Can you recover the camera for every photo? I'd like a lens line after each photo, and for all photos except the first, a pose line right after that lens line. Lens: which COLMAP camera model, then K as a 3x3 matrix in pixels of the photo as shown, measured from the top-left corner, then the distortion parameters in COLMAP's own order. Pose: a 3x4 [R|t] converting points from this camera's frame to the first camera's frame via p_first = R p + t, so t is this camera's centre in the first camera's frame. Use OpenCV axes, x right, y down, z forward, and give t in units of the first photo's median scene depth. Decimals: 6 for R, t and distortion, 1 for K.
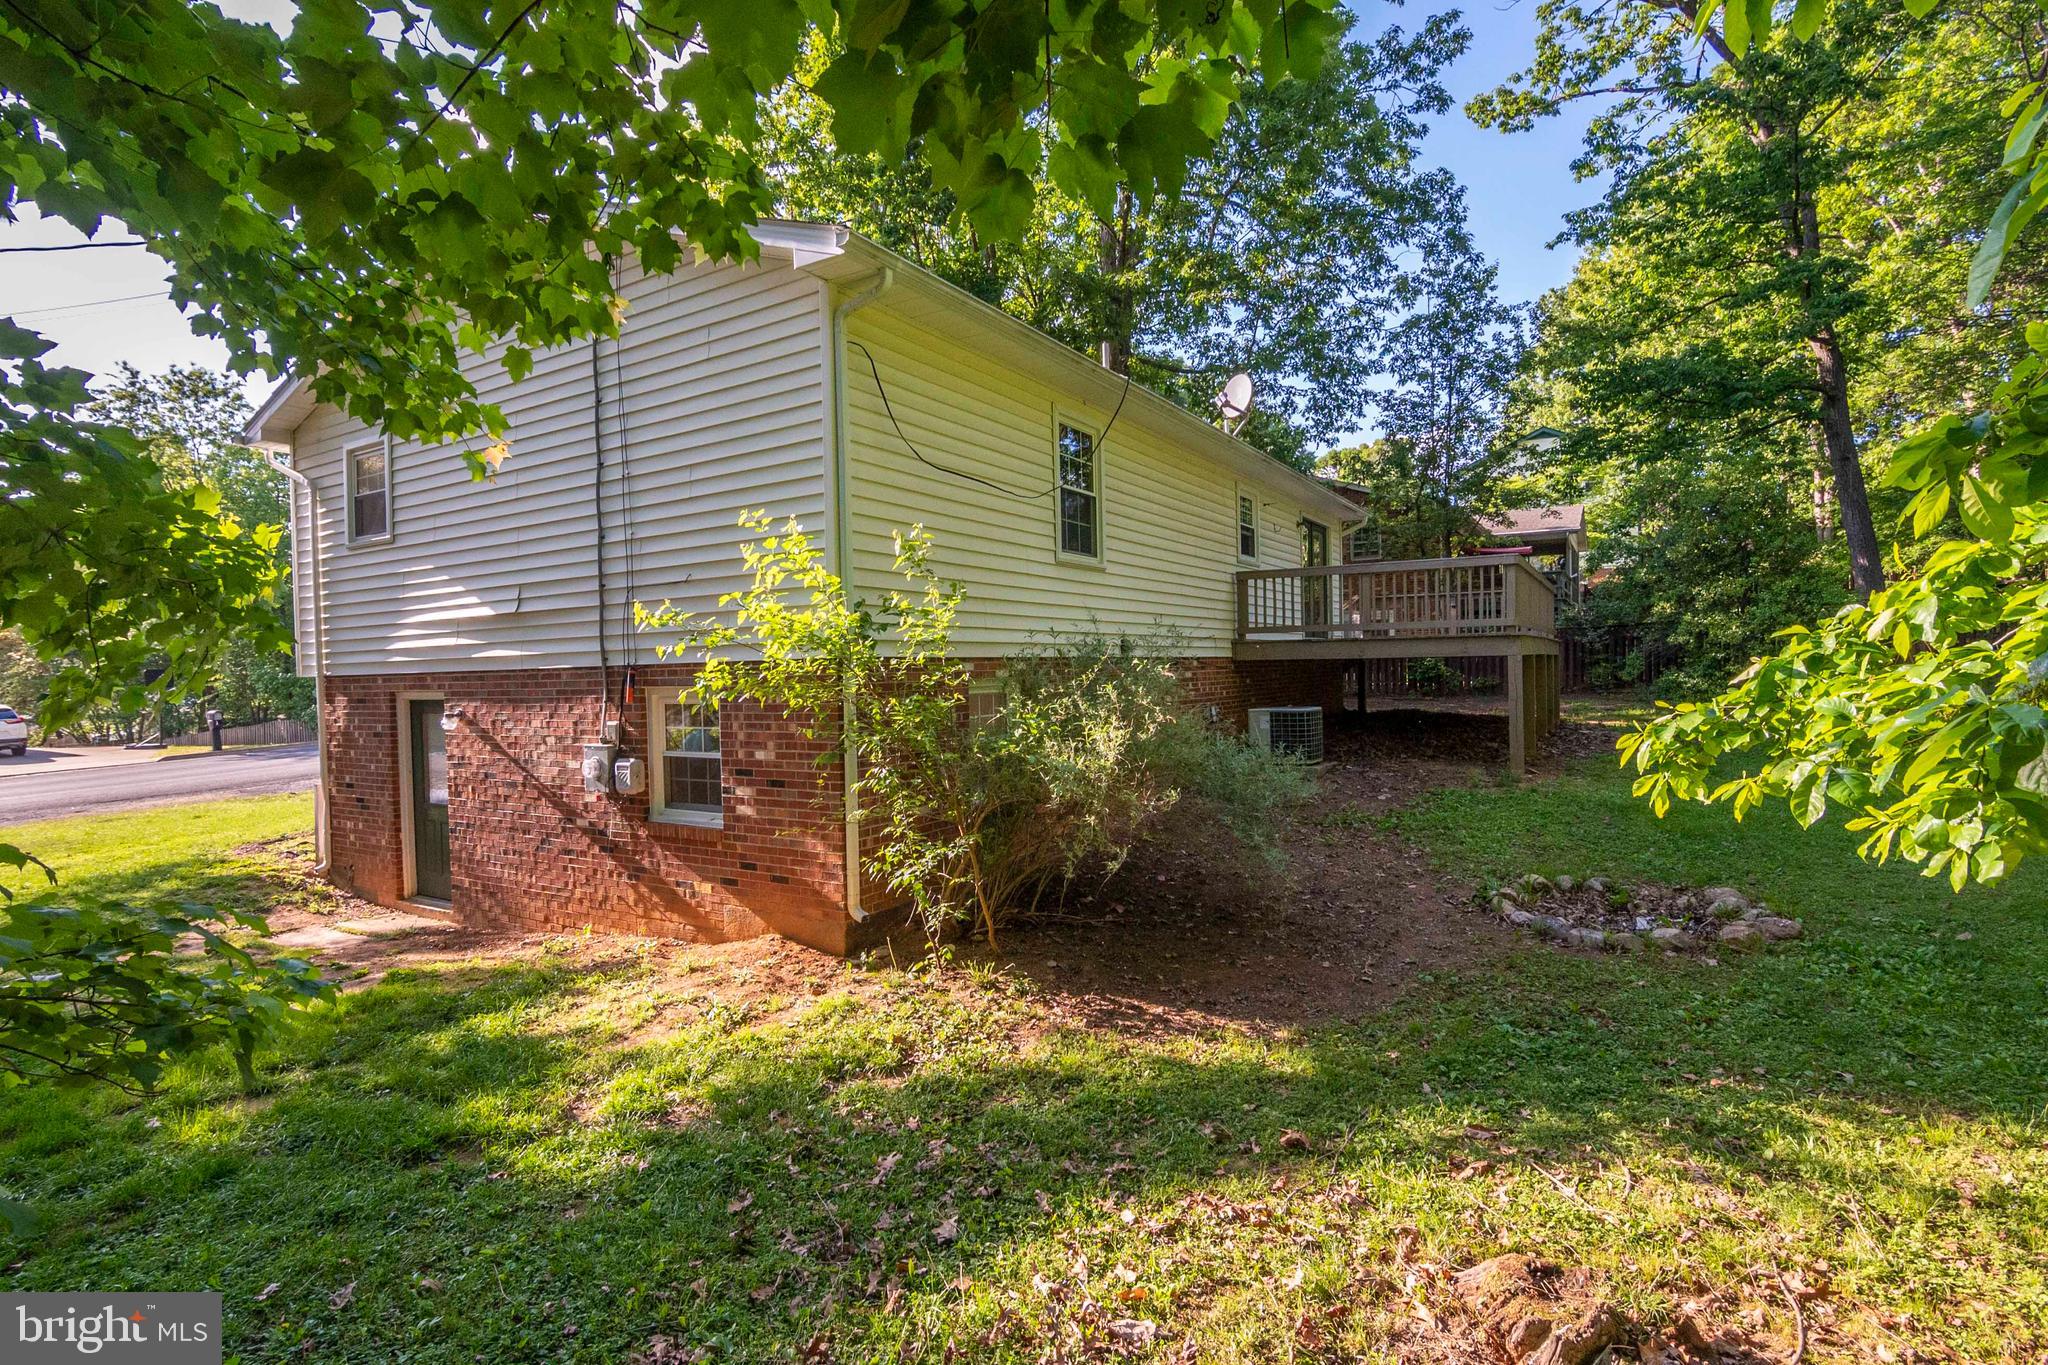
lens RADIAL K [[1010.2, 0, 1018.4], [0, 1010.2, 681.0], [0, 0, 1]] dist [-0.026186, 0.008265]
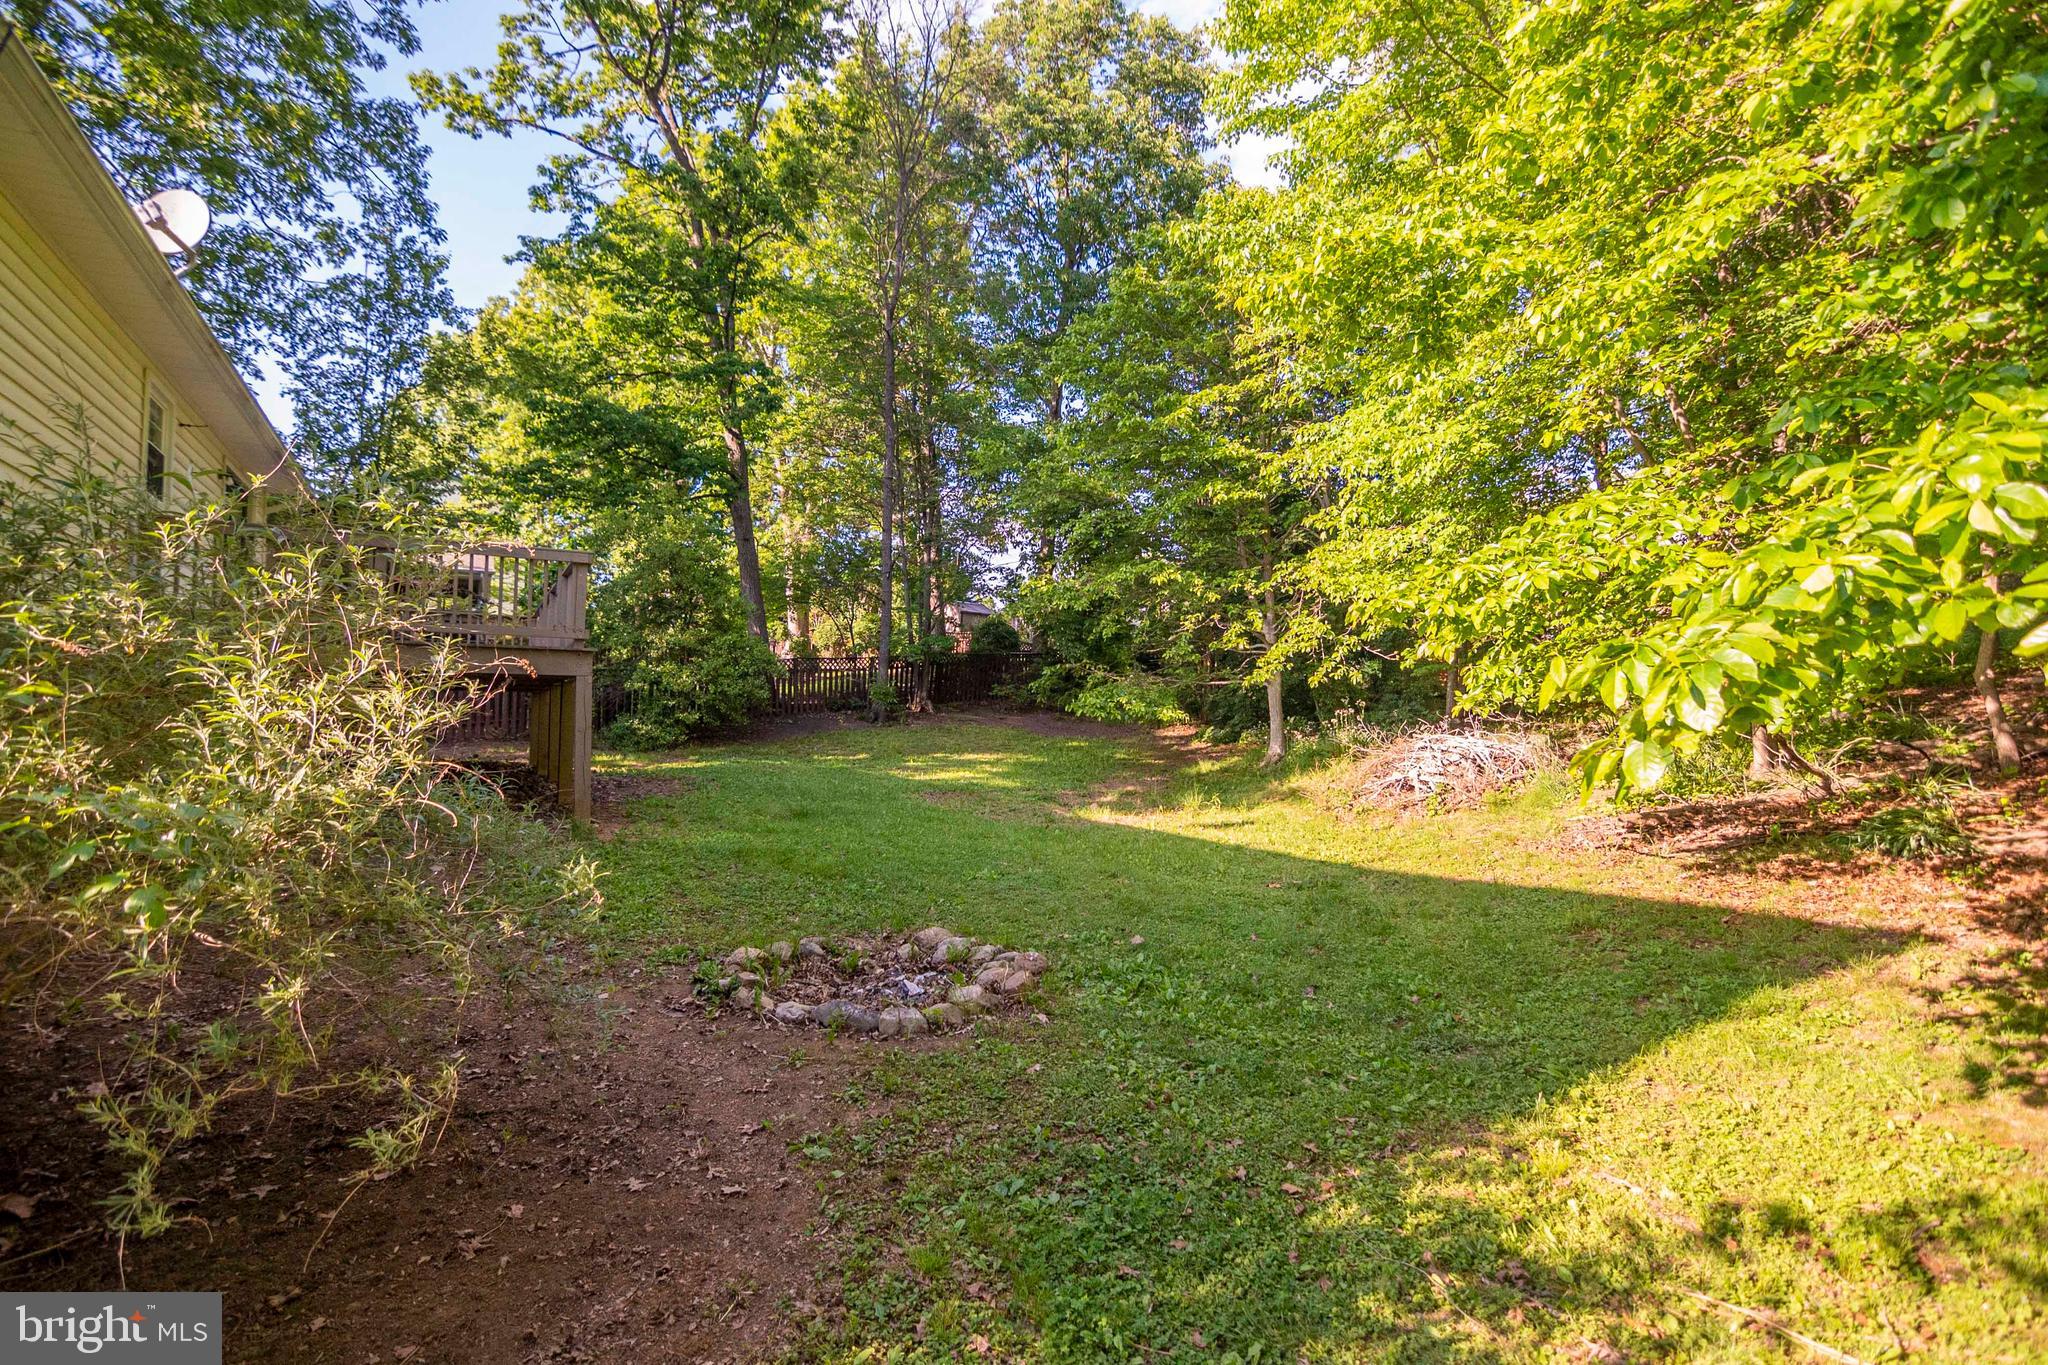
lens RADIAL K [[1010.2, 0, 1005.0], [0, 1010.2, 680.6], [0, 0, 1]] dist [-0.026186, 0.008265]
pose [[0.501154, 0.062742, 0.863081, -0.015601], [-0.008754, 0.997685, -0.067444, 0.014128], [-0.865314, 0.026245, 0.500543, 0.145717]]
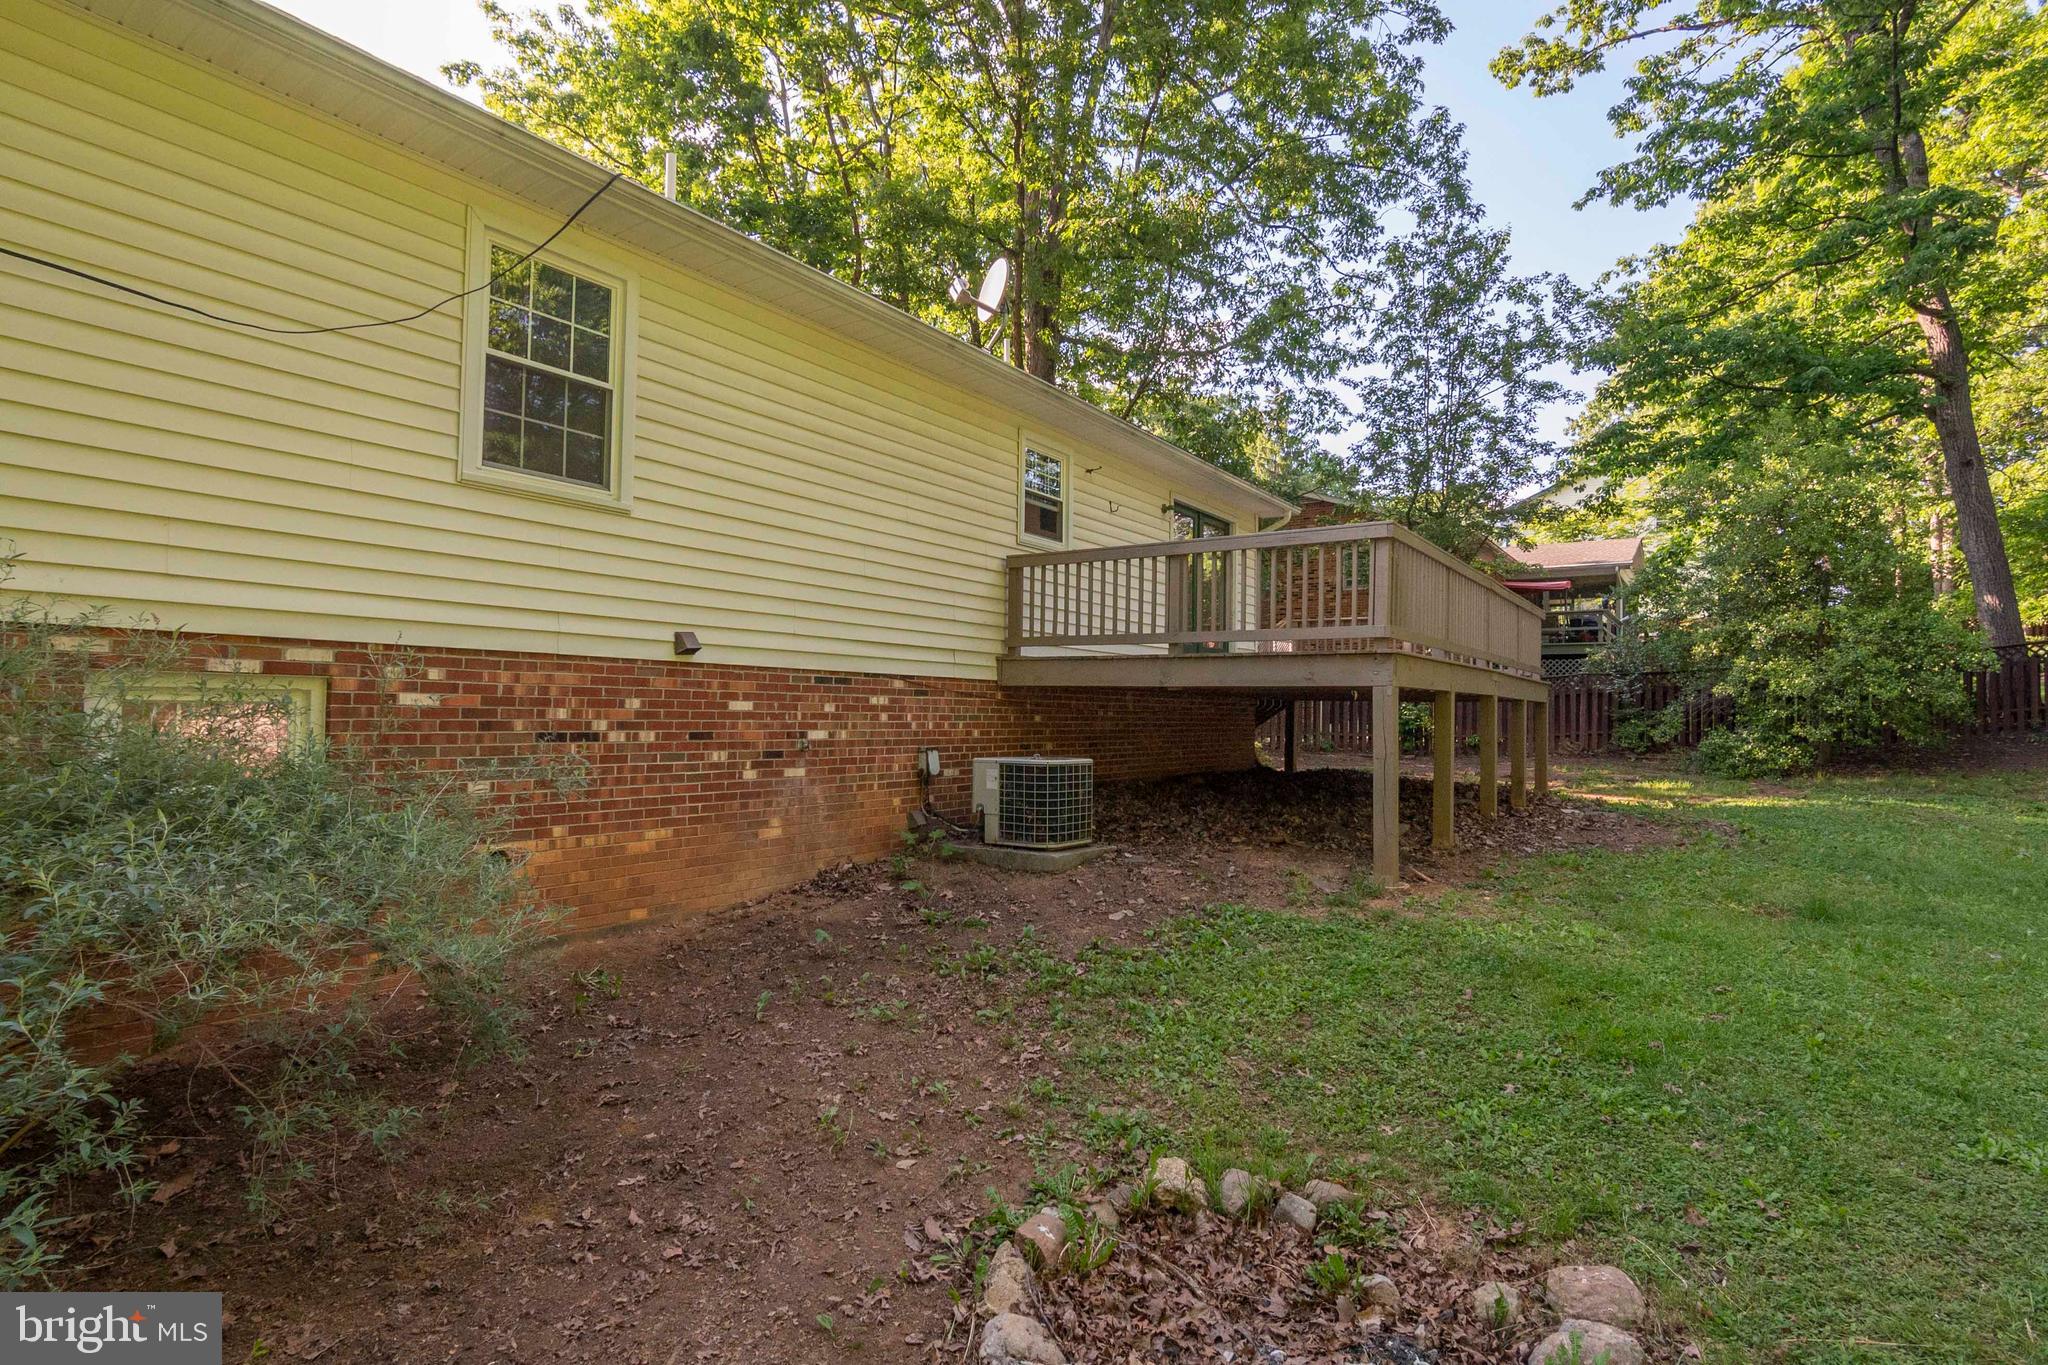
lens RADIAL K [[1010.2, 0, 1015.7], [0, 1010.2, 678.8], [0, 0, 1]] dist [-0.026186, 0.008265]
pose [[0.996665, 0.035409, -0.073523, 0.150833], [-0.038731, 0.998269, -0.044260, 0.002588], [0.071828, 0.046960, 0.996311, 0.178156]]
